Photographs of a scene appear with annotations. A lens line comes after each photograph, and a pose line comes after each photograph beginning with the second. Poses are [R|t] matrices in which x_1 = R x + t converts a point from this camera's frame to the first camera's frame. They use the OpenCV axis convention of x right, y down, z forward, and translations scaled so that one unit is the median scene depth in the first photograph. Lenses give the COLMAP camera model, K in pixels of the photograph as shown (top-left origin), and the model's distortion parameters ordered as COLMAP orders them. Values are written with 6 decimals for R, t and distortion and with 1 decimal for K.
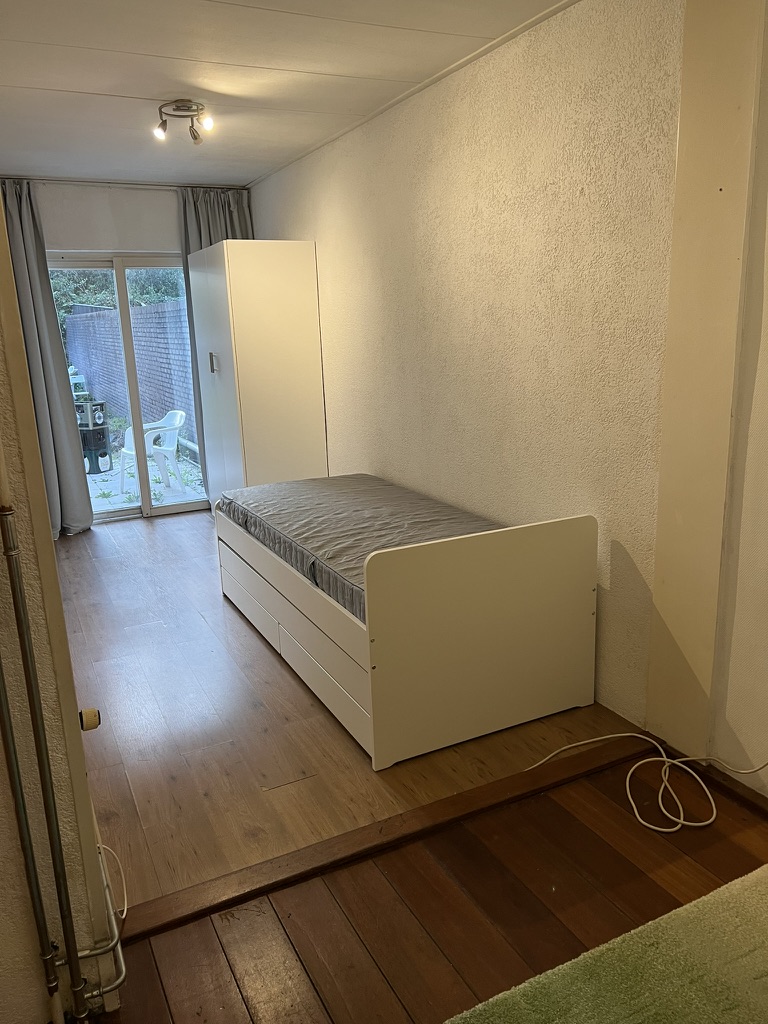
lens RADIAL K [[773.9, 0, 380.6], [0, 773.9, 499.7], [0, 0, 1]] dist [0.002582, 0.000585]
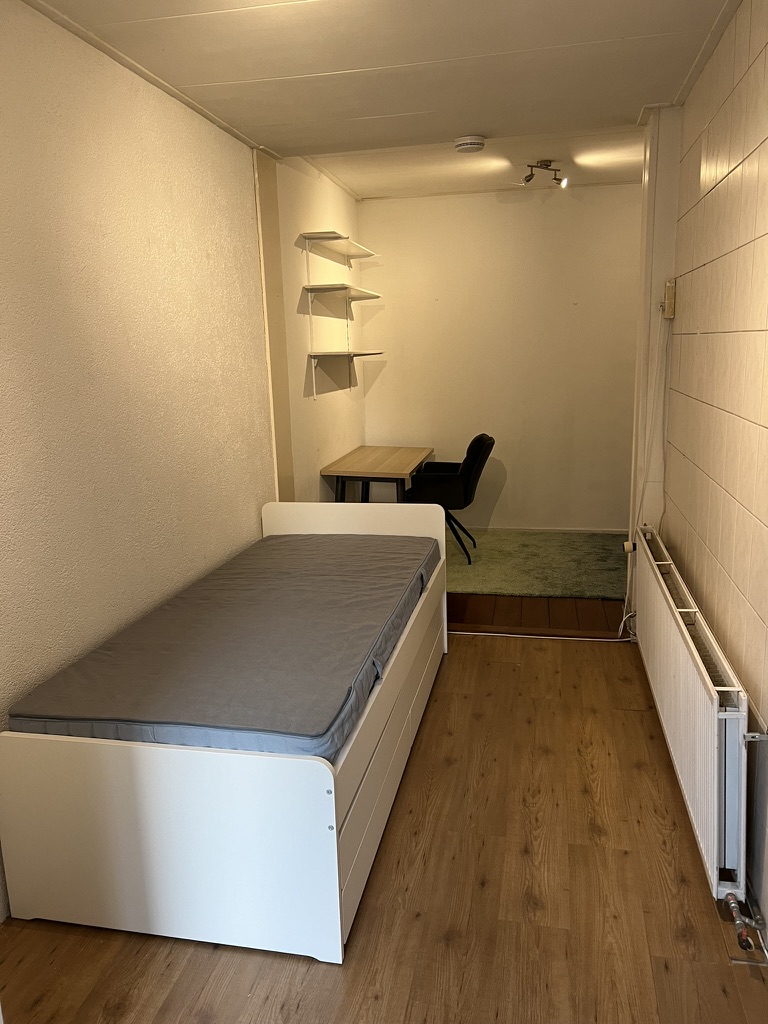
lens RADIAL K [[772.4, 0, 384.0], [0, 772.4, 512.0], [0, 0, 1]] dist [-0.000723, -0.000362]
pose [[-0.786815, -0.068591, 0.613365, -0.835570], [0.198854, 0.912637, 0.357143, -0.464712], [-0.584276, 0.402976, -0.704437, 2.092307]]
